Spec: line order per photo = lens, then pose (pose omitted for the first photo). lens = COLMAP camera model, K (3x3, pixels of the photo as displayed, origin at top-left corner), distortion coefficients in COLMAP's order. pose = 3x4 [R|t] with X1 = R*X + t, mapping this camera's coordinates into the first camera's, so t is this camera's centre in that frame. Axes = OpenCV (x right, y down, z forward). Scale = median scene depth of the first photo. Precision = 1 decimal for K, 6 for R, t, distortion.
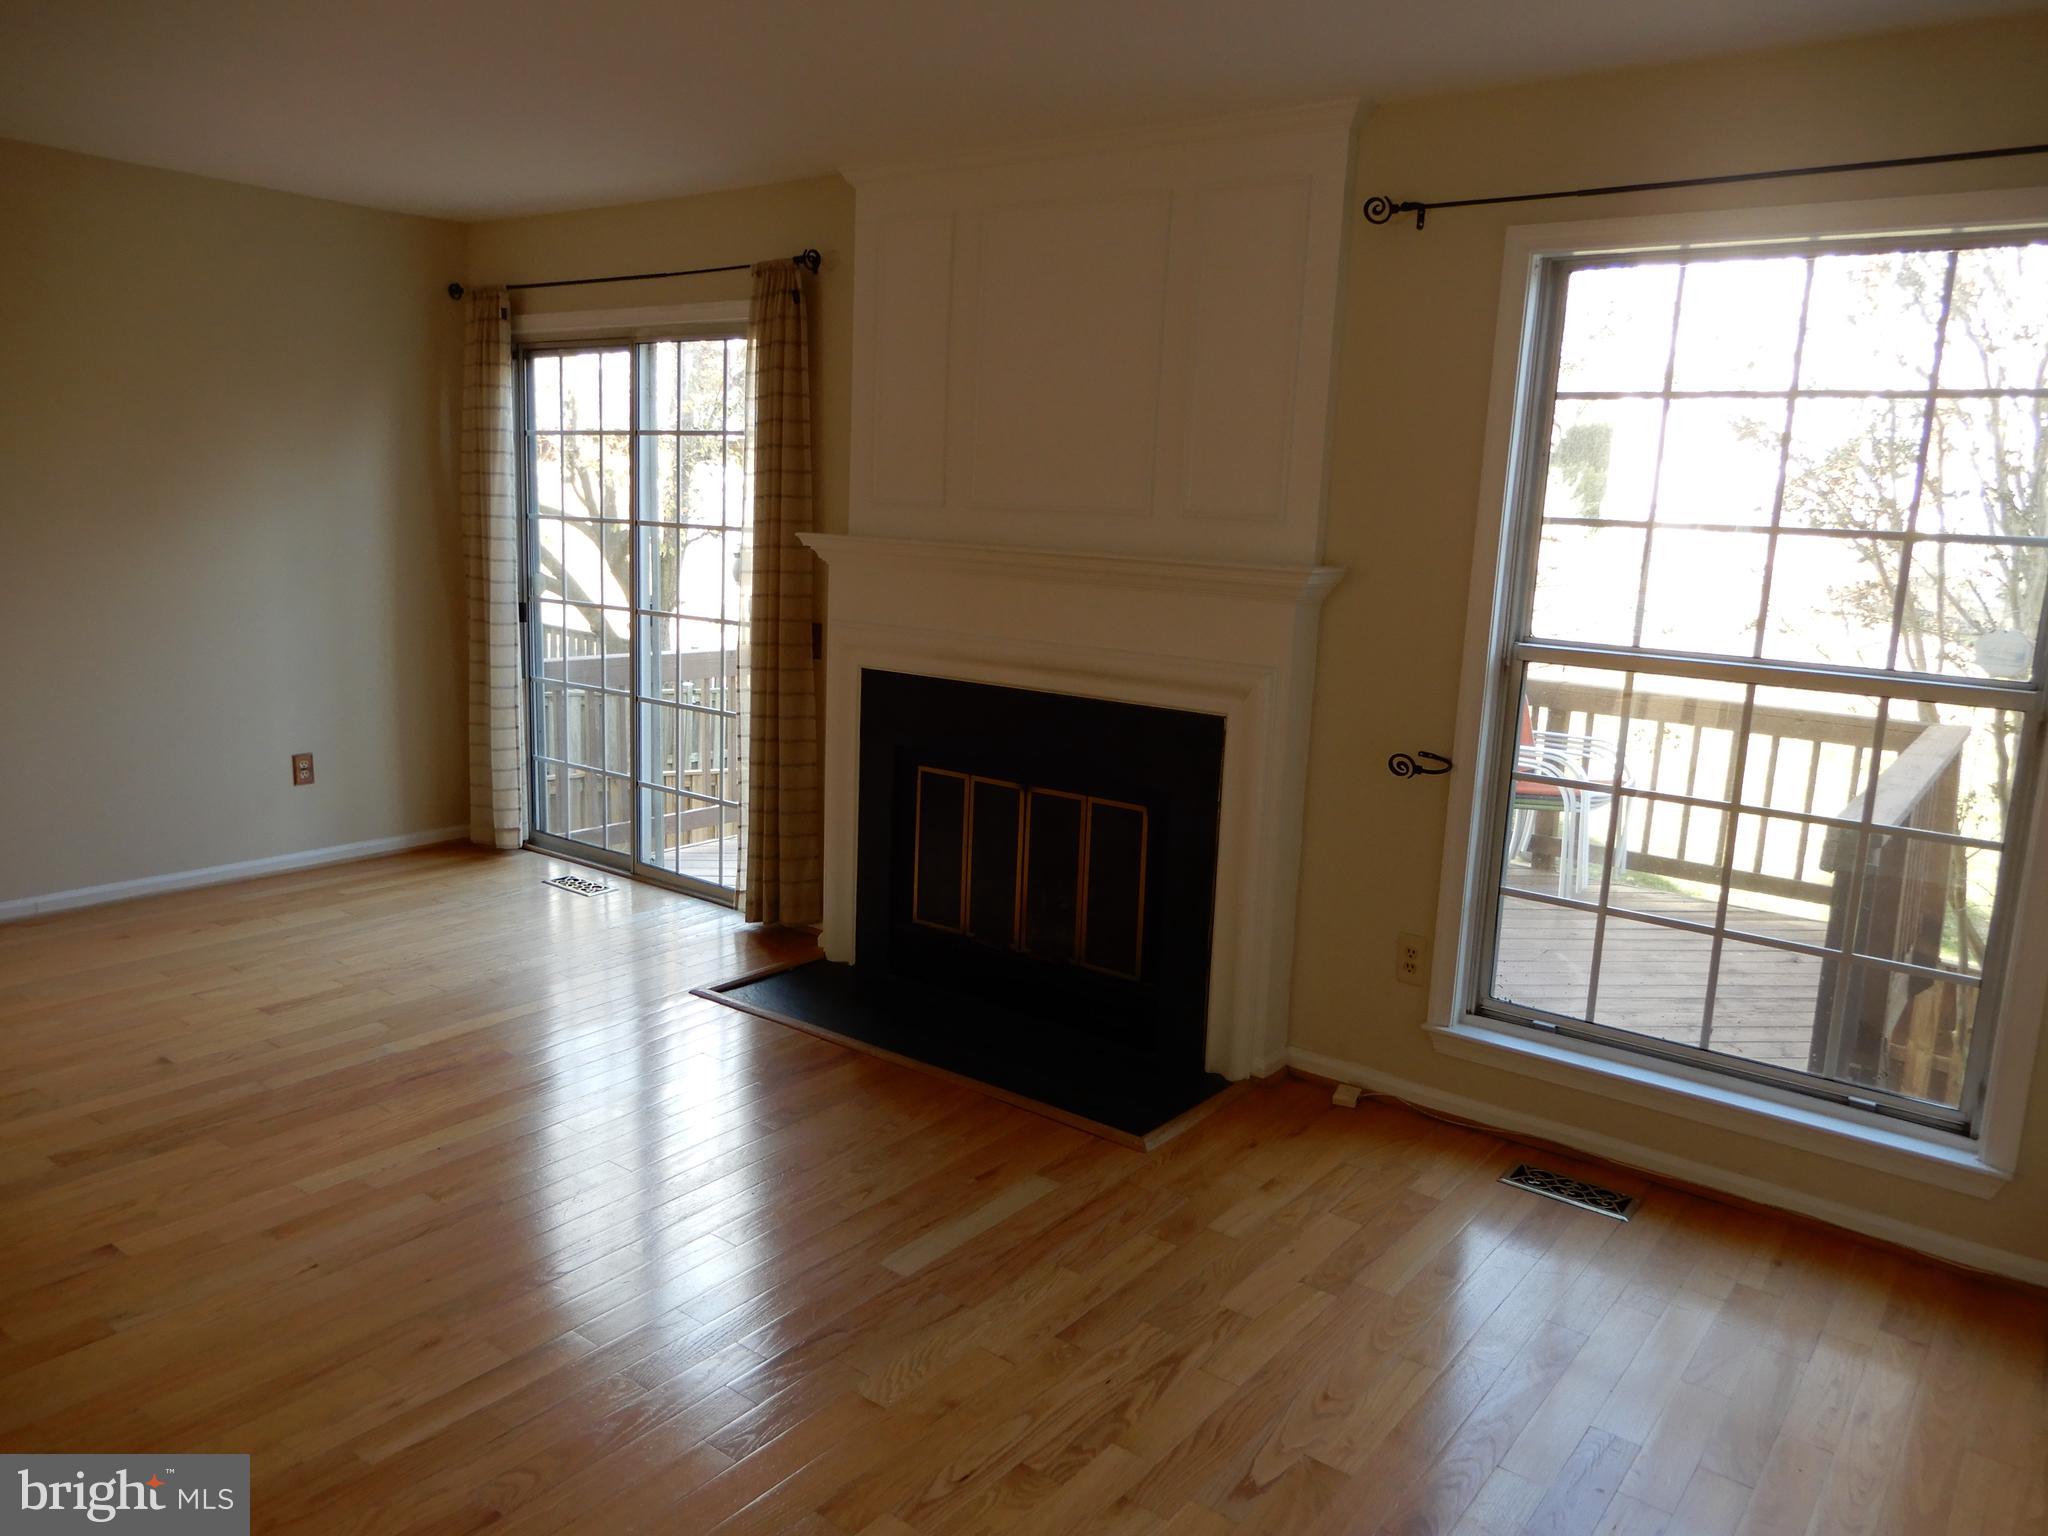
lens RADIAL K [[1447.8, 0, 1018.9], [0, 1447.8, 756.3], [0, 0, 1]] dist [-0.017096, 0.025221]
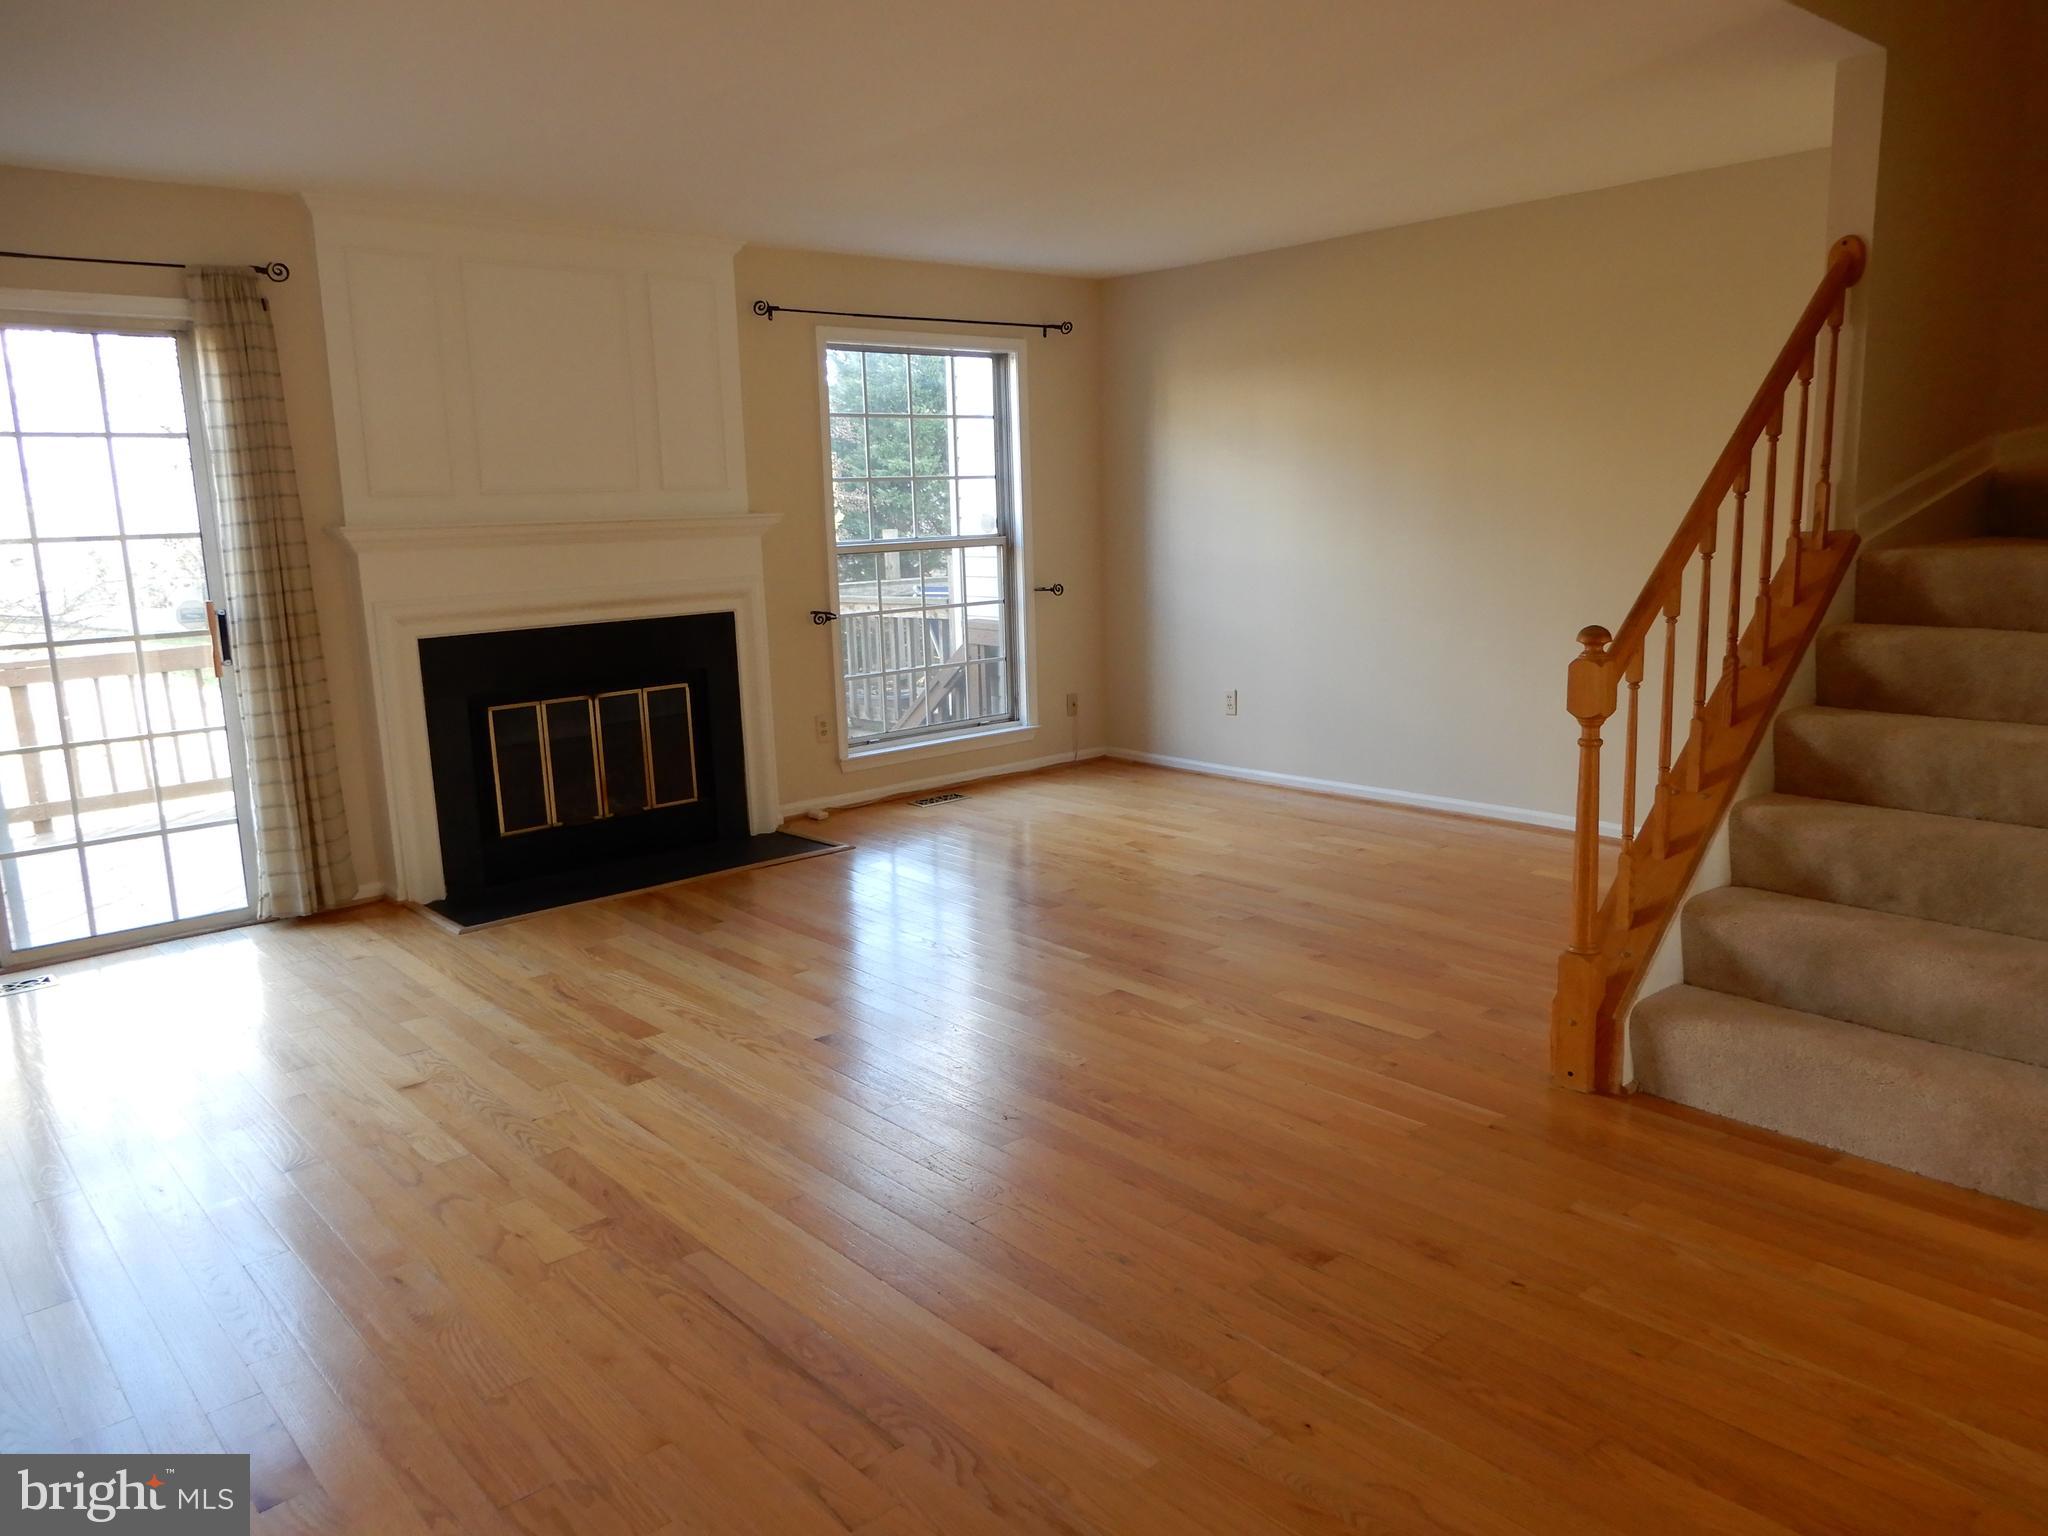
lens RADIAL K [[1447.8, 0, 1034.0], [0, 1447.8, 776.8], [0, 0, 1]] dist [-0.017096, 0.025221]
pose [[0.182332, -0.225037, 0.957138, -1.267305], [0.217062, 0.958651, 0.184043, -0.067514], [-0.958978, 0.174201, 0.223640, 0.319753]]
